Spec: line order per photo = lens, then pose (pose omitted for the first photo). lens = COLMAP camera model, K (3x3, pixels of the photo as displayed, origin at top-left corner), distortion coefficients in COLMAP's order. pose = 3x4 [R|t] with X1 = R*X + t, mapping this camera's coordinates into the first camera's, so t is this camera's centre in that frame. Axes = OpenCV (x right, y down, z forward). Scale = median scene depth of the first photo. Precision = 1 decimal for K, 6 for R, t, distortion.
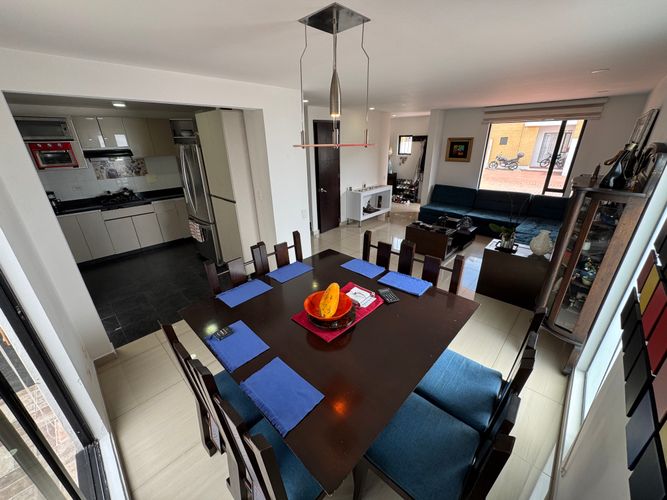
lens RADIAL K [[266.0, 0, 333.5], [0, 266.0, 249.3], [0, 0, 1]] dist [0.000164, 0.000192]
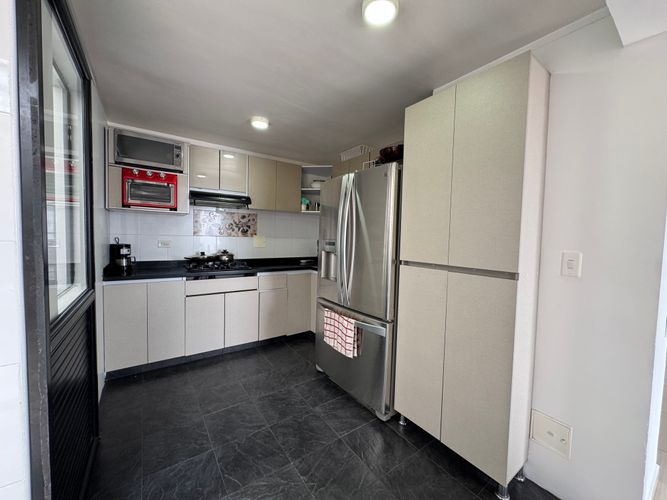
lens RADIAL K [[266.0, 0, 334.0], [0, 266.0, 249.0], [0, 0, 1]] dist [0.000164, 0.000192]
pose [[0.981735, 0.052954, -0.182737, -0.372758], [-0.111763, 0.937808, -0.328672, -0.041306], [0.153968, 0.343092, 0.926597, 0.399056]]
